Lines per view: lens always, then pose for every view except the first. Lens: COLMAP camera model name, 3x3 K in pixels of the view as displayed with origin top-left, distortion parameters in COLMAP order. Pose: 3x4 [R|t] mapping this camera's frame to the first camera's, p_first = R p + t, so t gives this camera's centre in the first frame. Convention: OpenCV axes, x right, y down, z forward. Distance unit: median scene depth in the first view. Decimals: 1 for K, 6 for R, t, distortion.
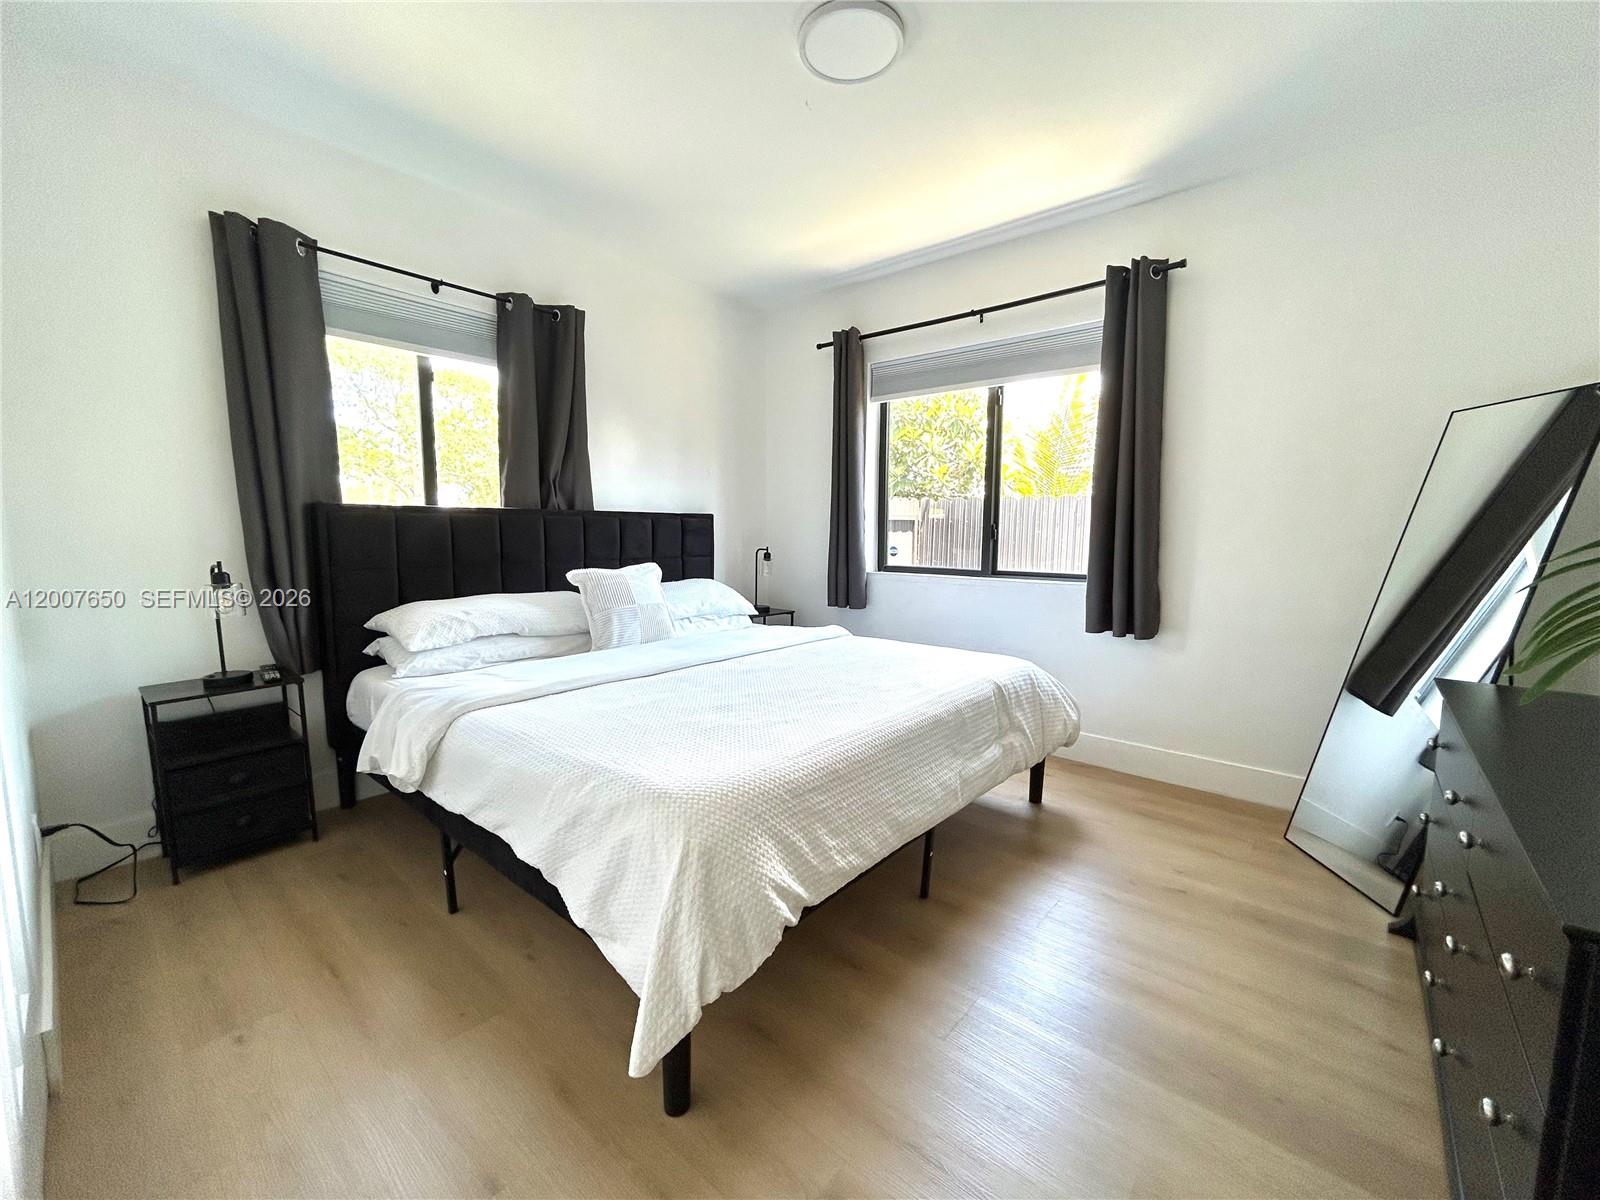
lens RADIAL K [[653.2, 0, 793.6], [0, 653.2, 601.6], [0, 0, 1]] dist [-0.007792, 0.000344]
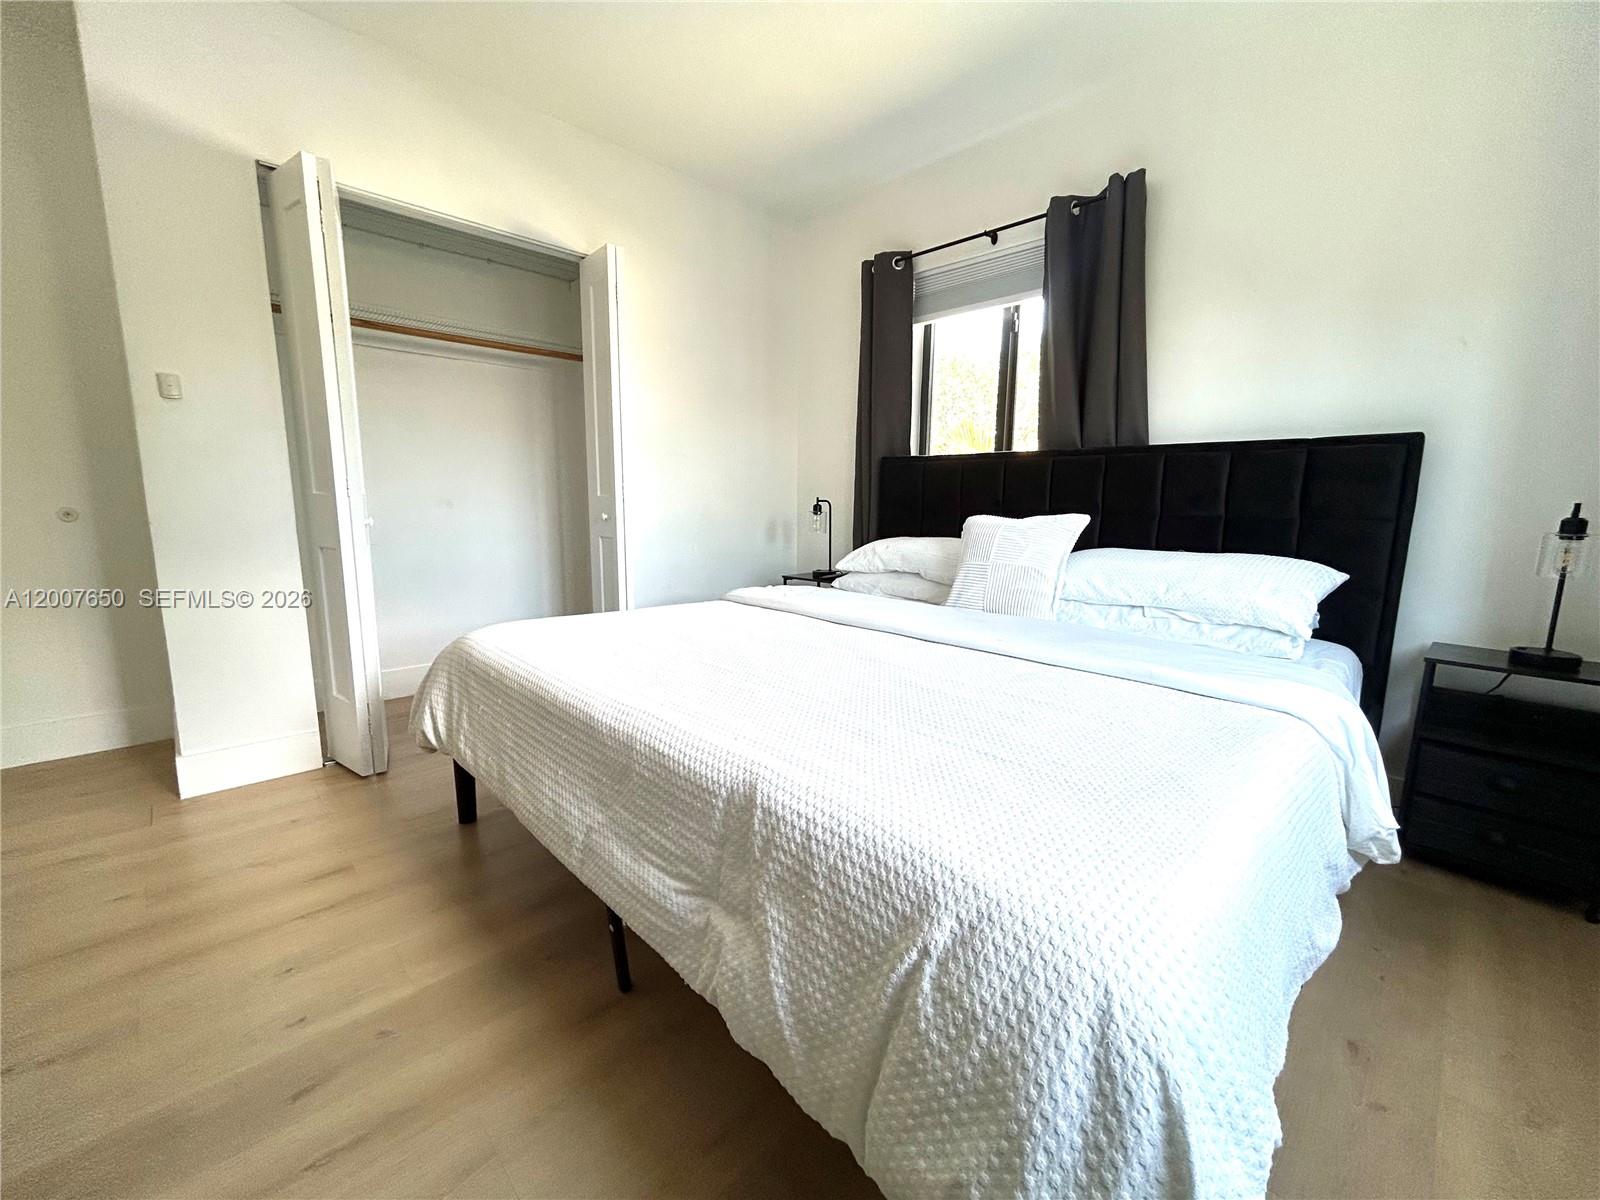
lens RADIAL K [[653.2, 0, 787.7], [0, 653.2, 588.1], [0, 0, 1]] dist [-0.007792, 0.000344]
pose [[-0.095043, 0.150432, -0.984041, 0.551226], [-0.103961, 0.981611, 0.160101, -0.066278], [0.990030, 0.117518, -0.077656, 0.779371]]
